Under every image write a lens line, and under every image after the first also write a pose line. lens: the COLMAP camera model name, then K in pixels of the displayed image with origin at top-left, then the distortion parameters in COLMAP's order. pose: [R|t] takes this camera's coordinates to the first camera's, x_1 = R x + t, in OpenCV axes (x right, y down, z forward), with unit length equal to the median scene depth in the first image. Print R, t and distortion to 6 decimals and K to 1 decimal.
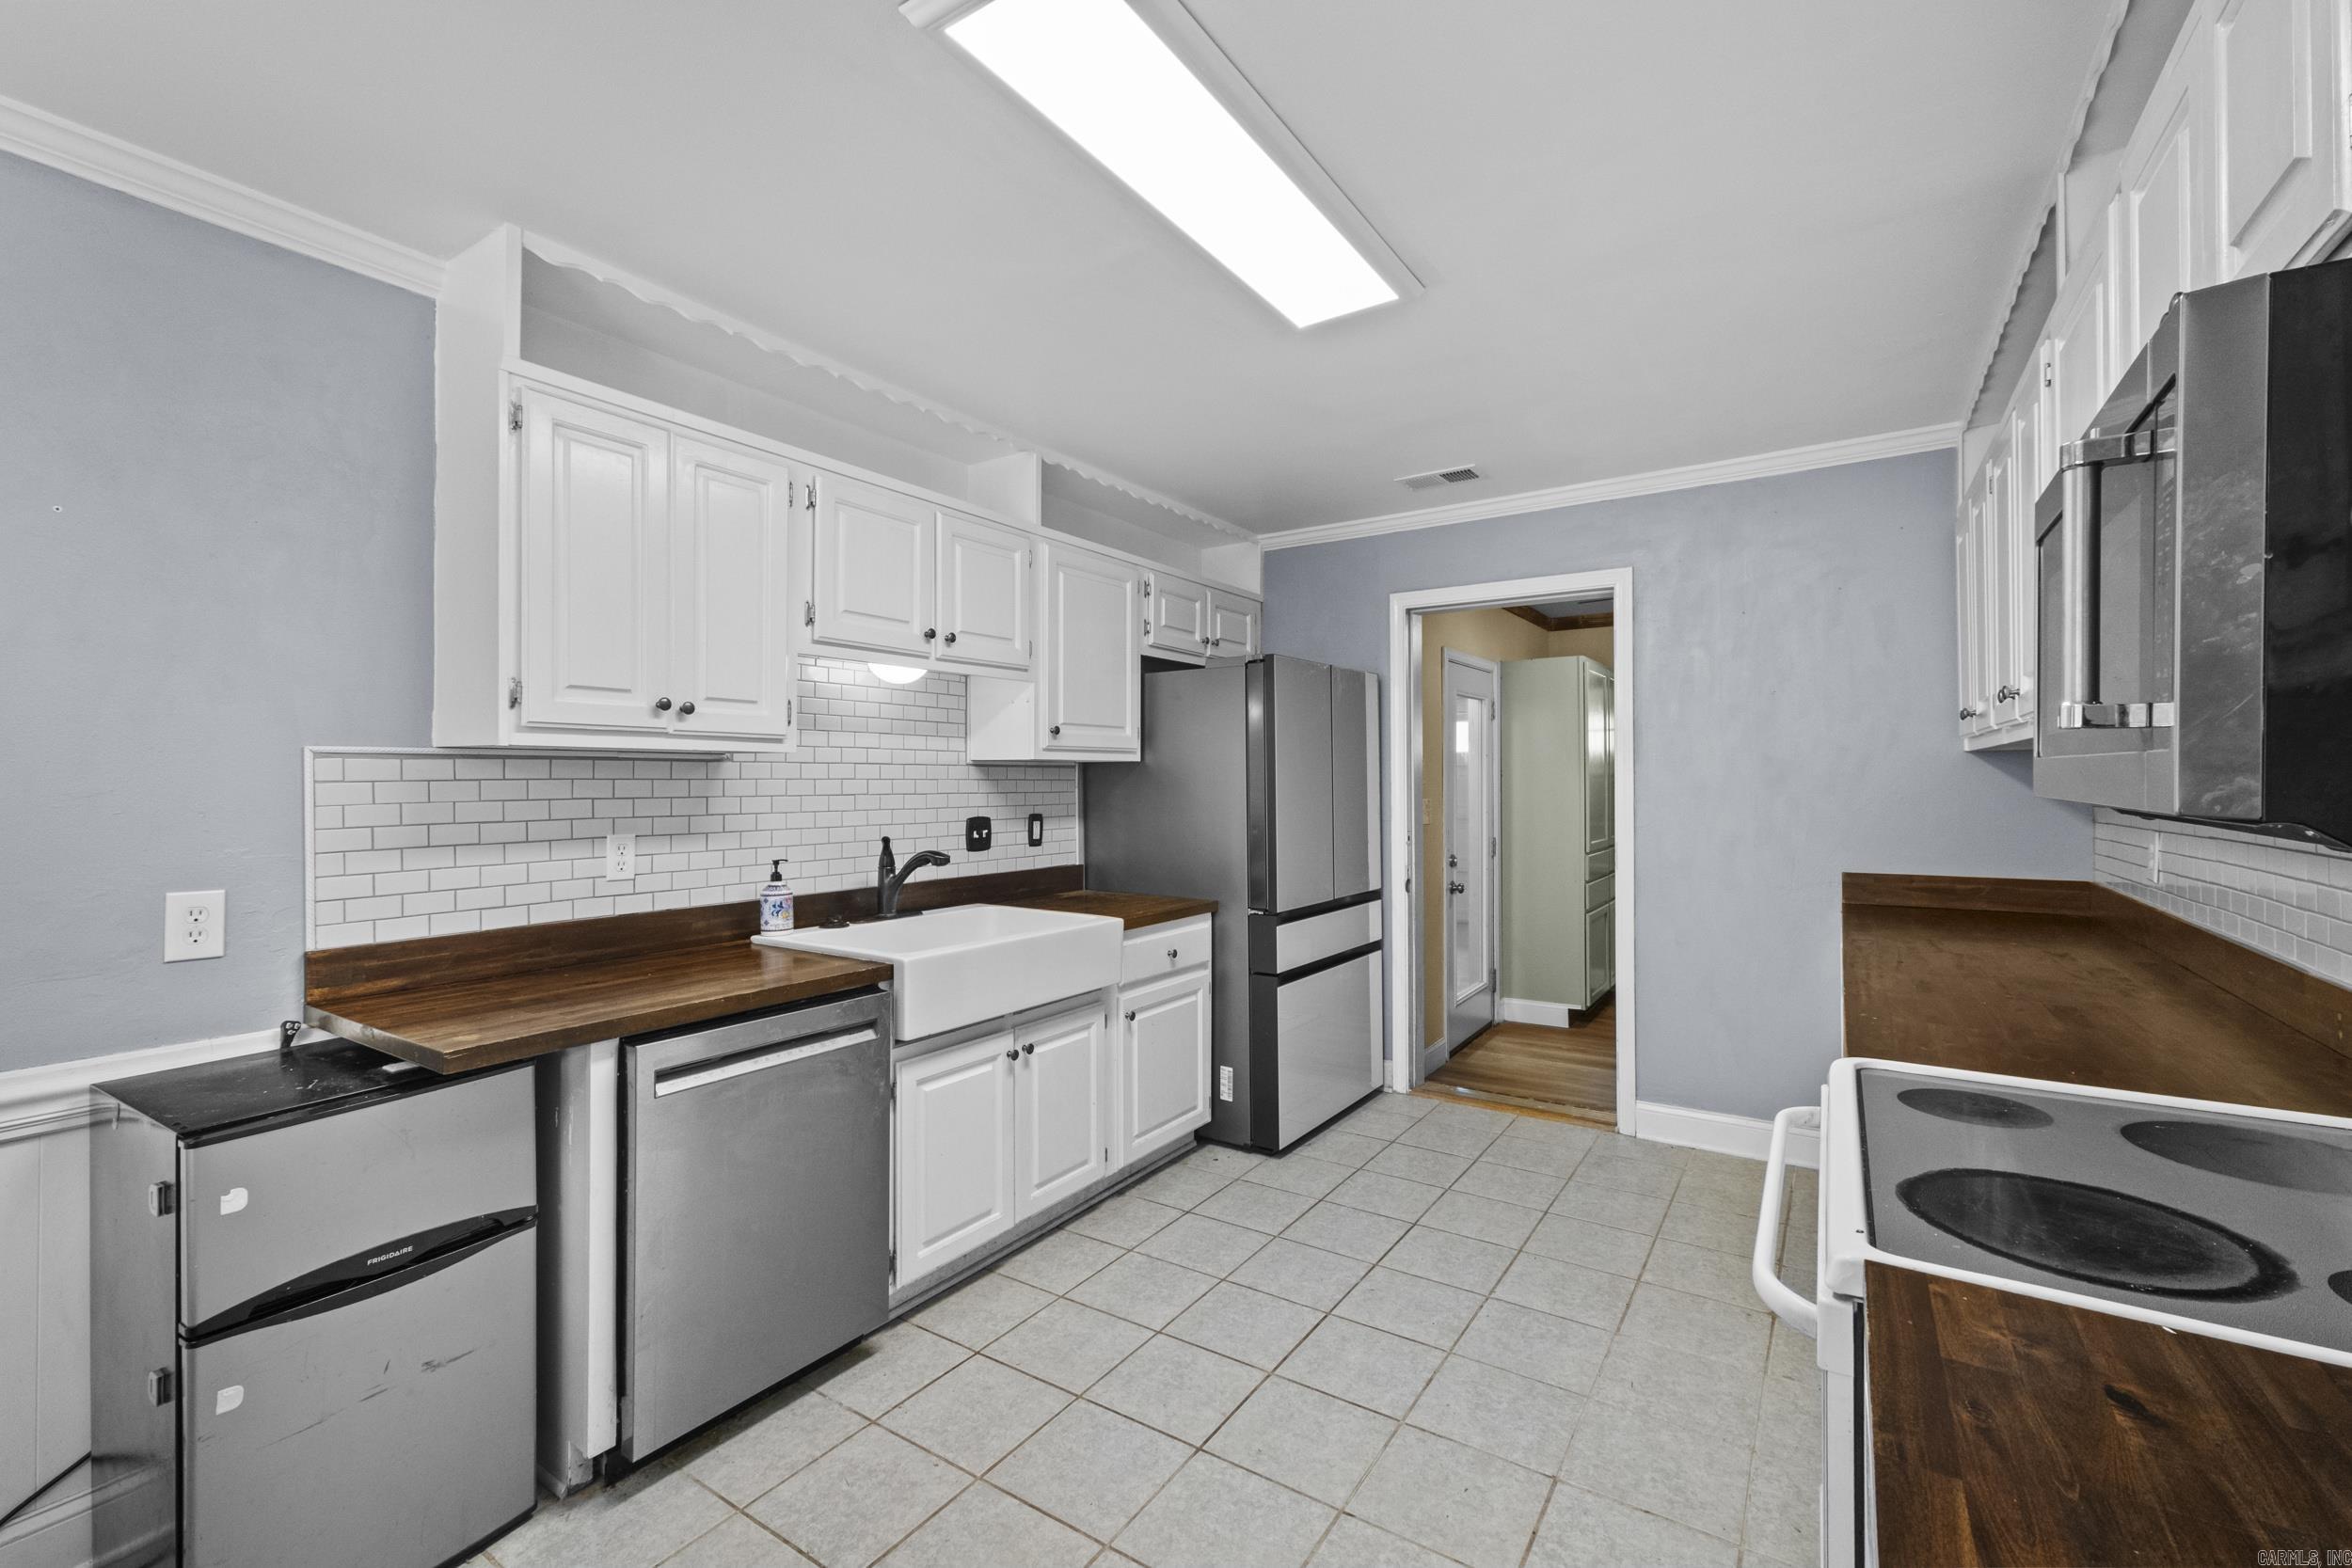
lens RADIAL K [[1023.1, 0, 1183.3], [0, 1023.1, 780.7], [0, 0, 1]] dist [0.001728, -0.001518]
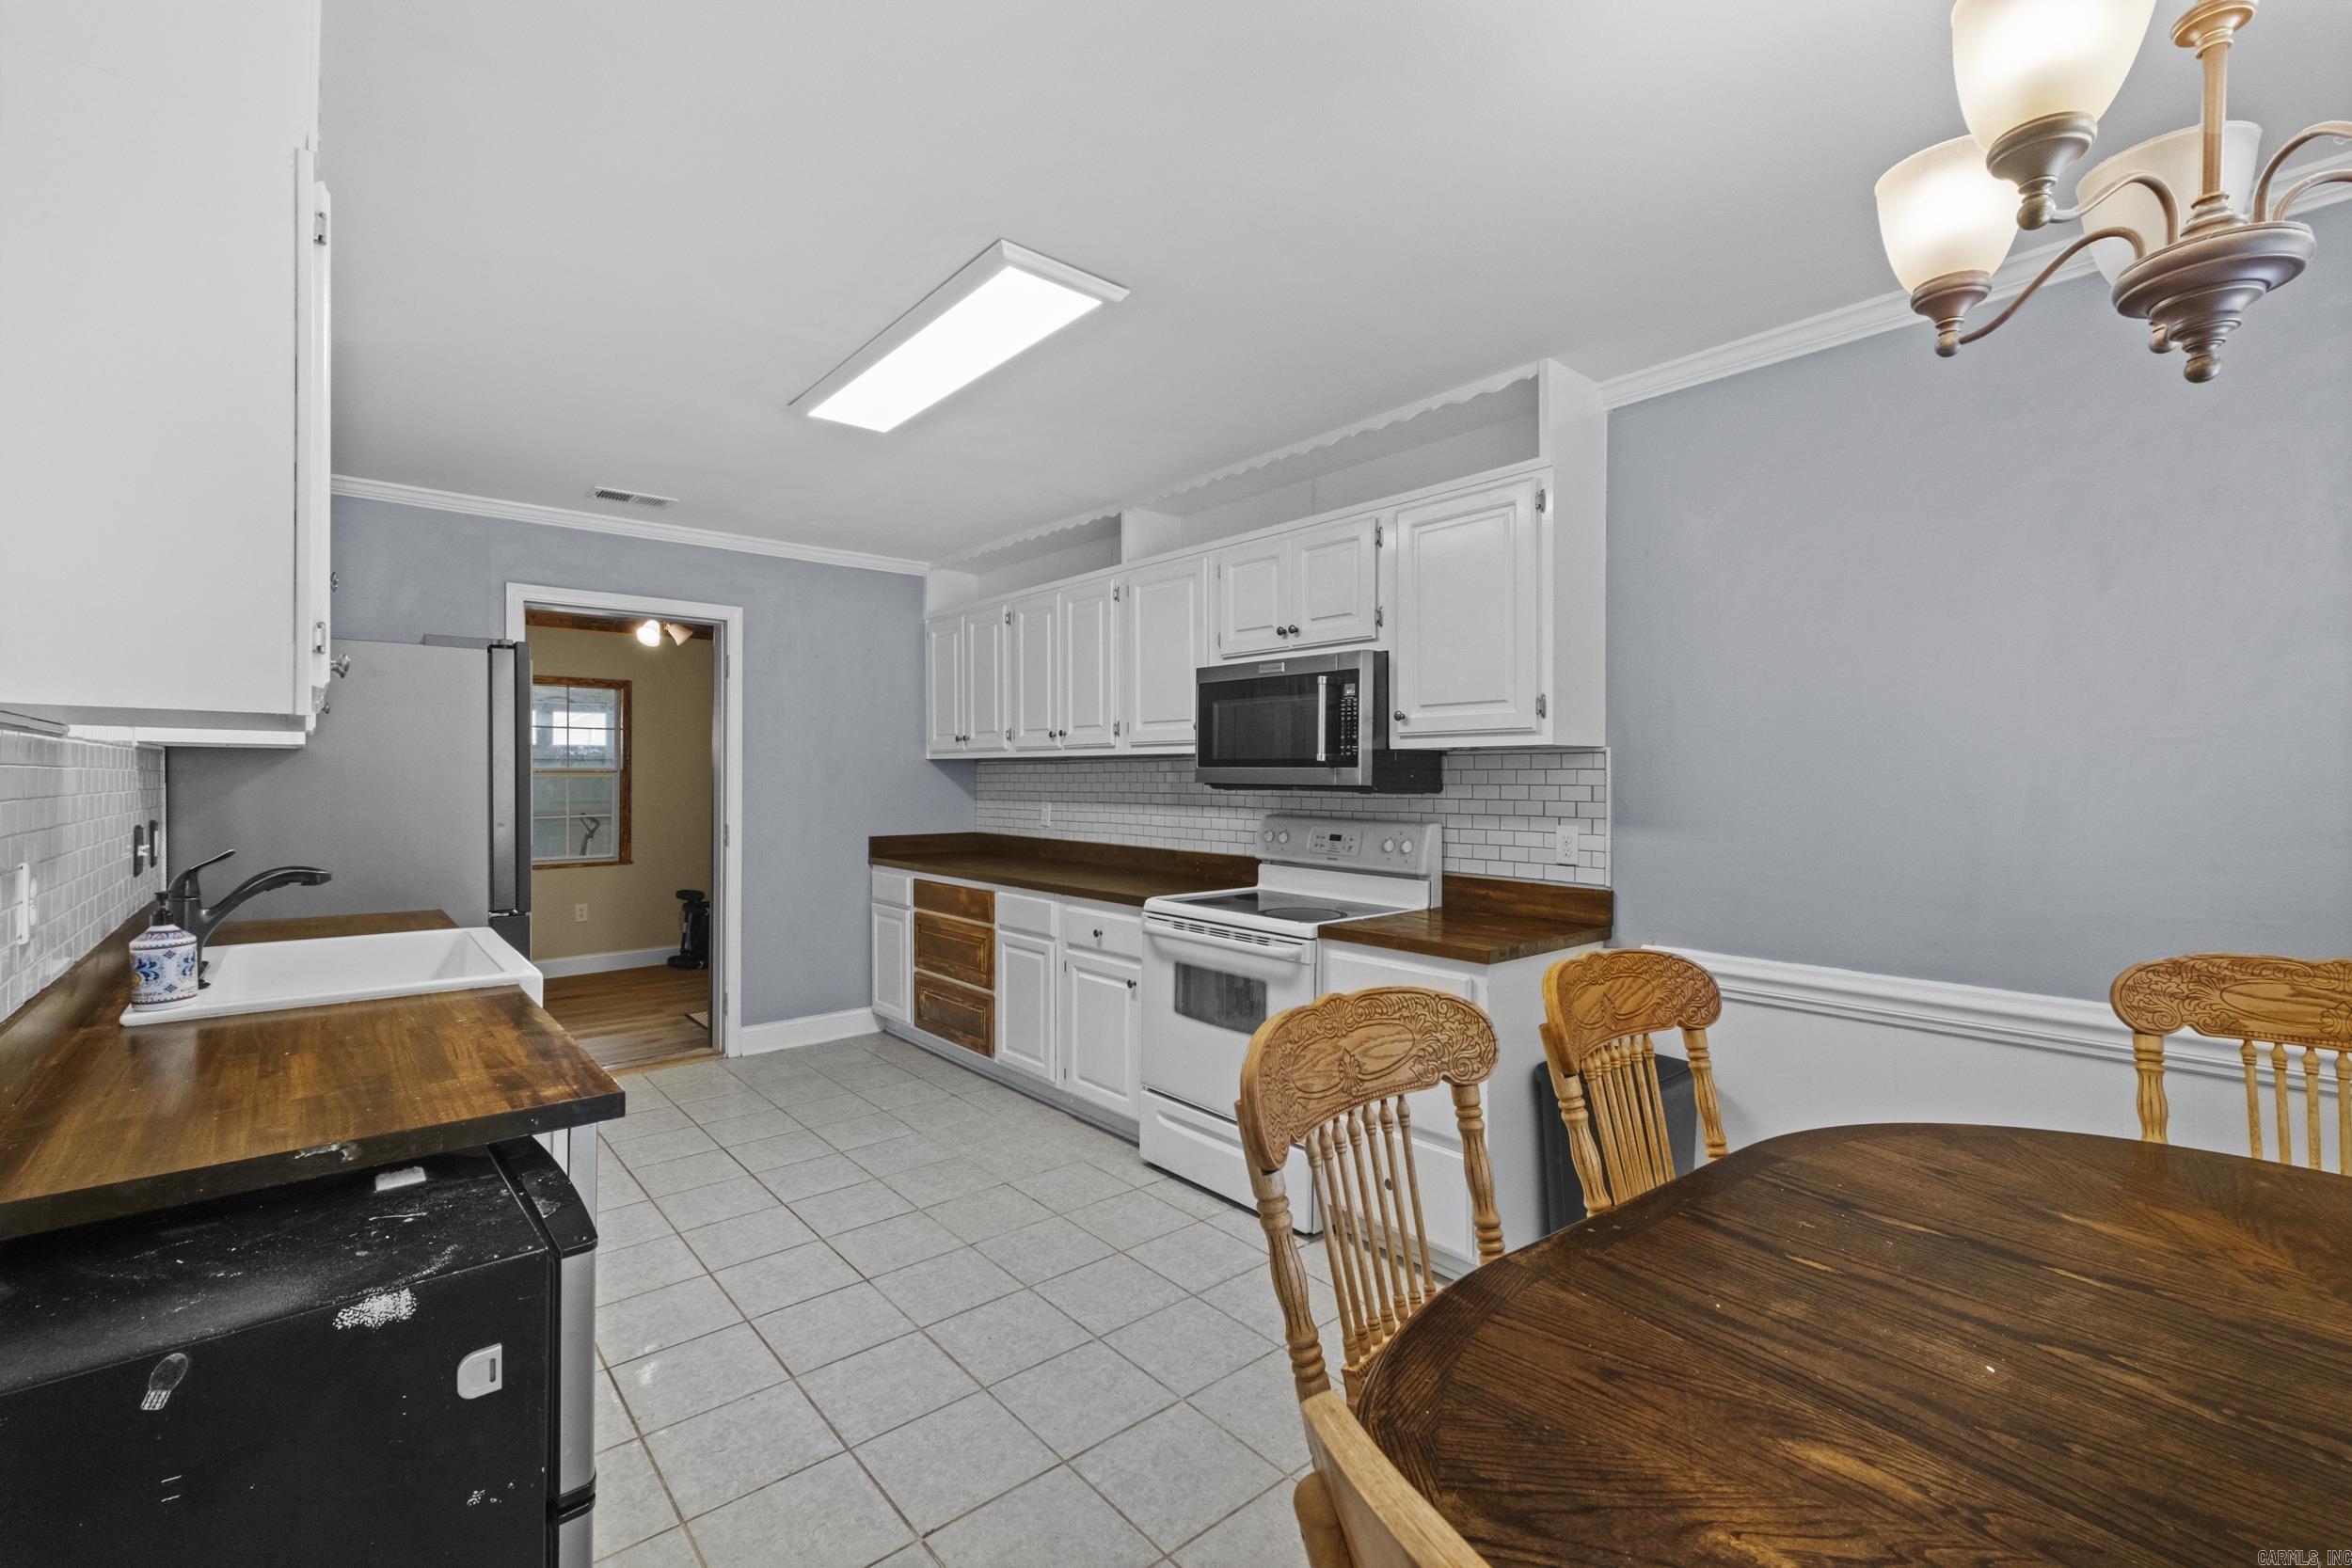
lens RADIAL K [[1023.1, 0, 1191.6], [0, 1023.1, 780.9], [0, 0, 1]] dist [0.001728, -0.001518]
pose [[0.235029, 0.000823, 0.971988, -0.893195], [-0.005319, 0.999986, 0.000440, 0.004369], [-0.971974, -0.005273, 0.235030, 0.217678]]
